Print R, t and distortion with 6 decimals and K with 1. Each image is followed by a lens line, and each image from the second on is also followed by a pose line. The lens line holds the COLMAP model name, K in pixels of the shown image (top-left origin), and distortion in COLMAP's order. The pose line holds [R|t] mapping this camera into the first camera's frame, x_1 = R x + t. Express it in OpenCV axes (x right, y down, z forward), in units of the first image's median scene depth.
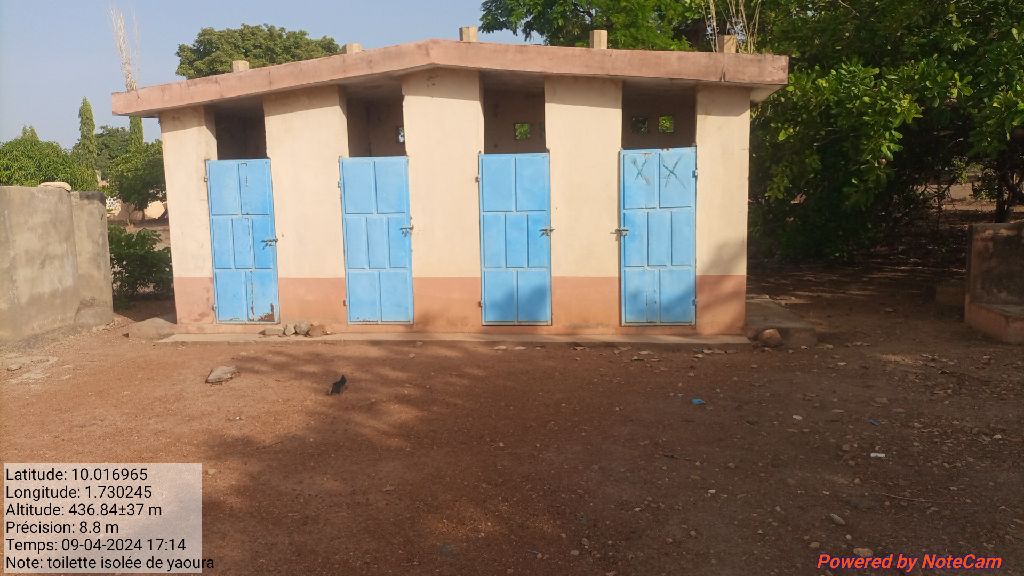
lens RADIAL K [[754.2, 0, 512.0], [0, 754.2, 288.0], [0, 0, 1]] dist [0.081535, -0.112106]
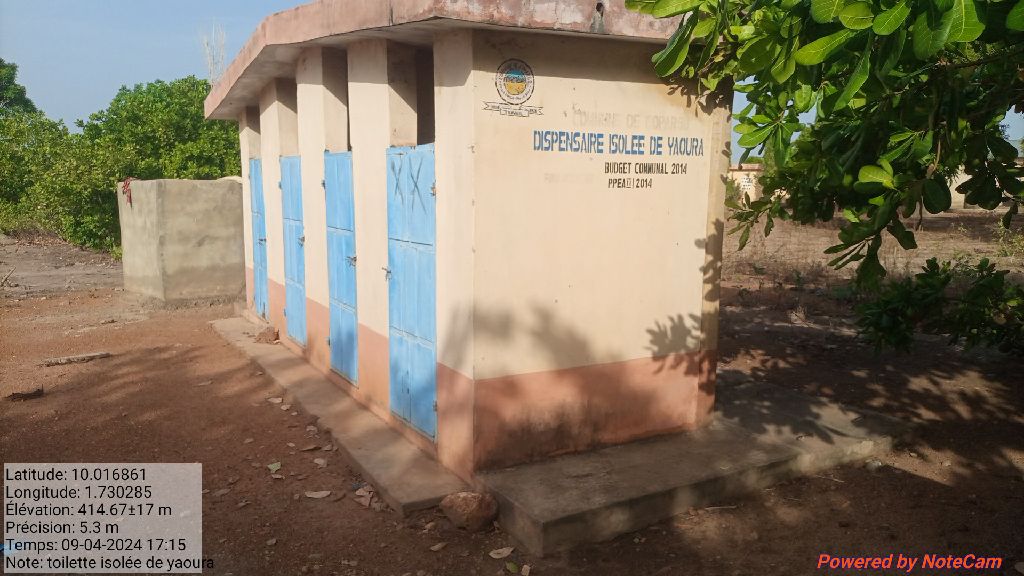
lens RADIAL K [[758.0, 0, 515.4], [0, 758.0, 291.8], [0, 0, 1]] dist [0.085095, -0.121387]
pose [[0.621133, 0.138564, -0.771358, 0.697864], [-0.118383, 0.989541, 0.082430, -0.121101], [0.774712, 0.040116, 0.631040, 0.646049]]
